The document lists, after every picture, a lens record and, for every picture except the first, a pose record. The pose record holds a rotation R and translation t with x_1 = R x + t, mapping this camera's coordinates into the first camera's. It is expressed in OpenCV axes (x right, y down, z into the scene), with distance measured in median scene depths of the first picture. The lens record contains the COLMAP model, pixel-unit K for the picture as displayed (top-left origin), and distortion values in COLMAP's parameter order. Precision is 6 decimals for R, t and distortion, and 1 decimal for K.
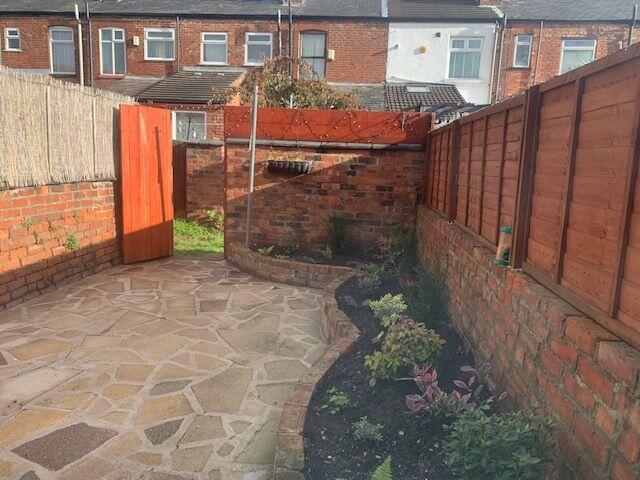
lens RADIAL K [[514.3, 0, 316.8], [0, 514.3, 238.0], [0, 0, 1]] dist [0.051184, -0.051212]
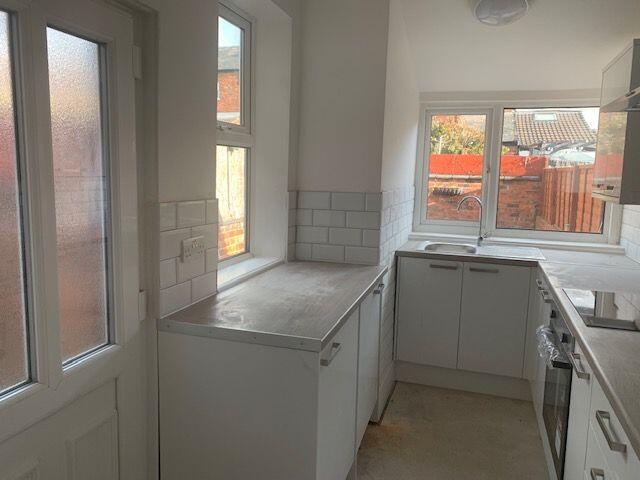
lens RADIAL K [[514.3, 0, 316.8], [0, 514.3, 238.0], [0, 0, 1]] dist [0.051184, -0.051212]
pose [[0.973228, 0.015739, -0.229304, -0.087336], [-0.021787, 0.999478, -0.023870, 0.054312], [0.228808, 0.028227, 0.973062, -0.681467]]
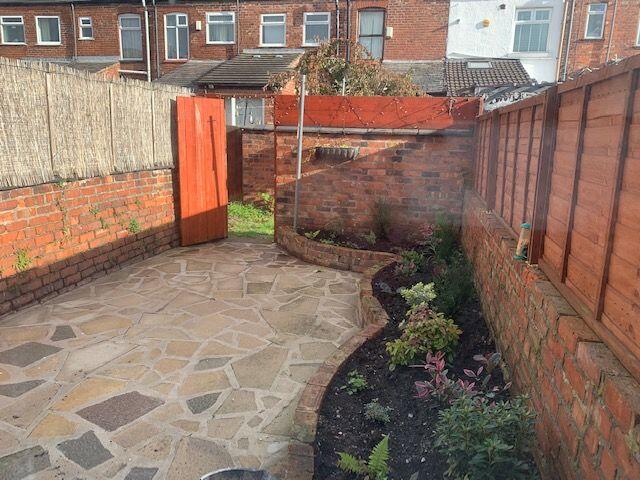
lens RADIAL K [[514.3, 0, 316.8], [0, 514.3, 238.0], [0, 0, 1]] dist [0.051184, -0.051212]
pose [[0.992993, 0.011491, -0.117613, 0.034760], [-0.006428, 0.999040, 0.043335, -0.015768], [0.117998, -0.042276, 0.992114, -0.032771]]
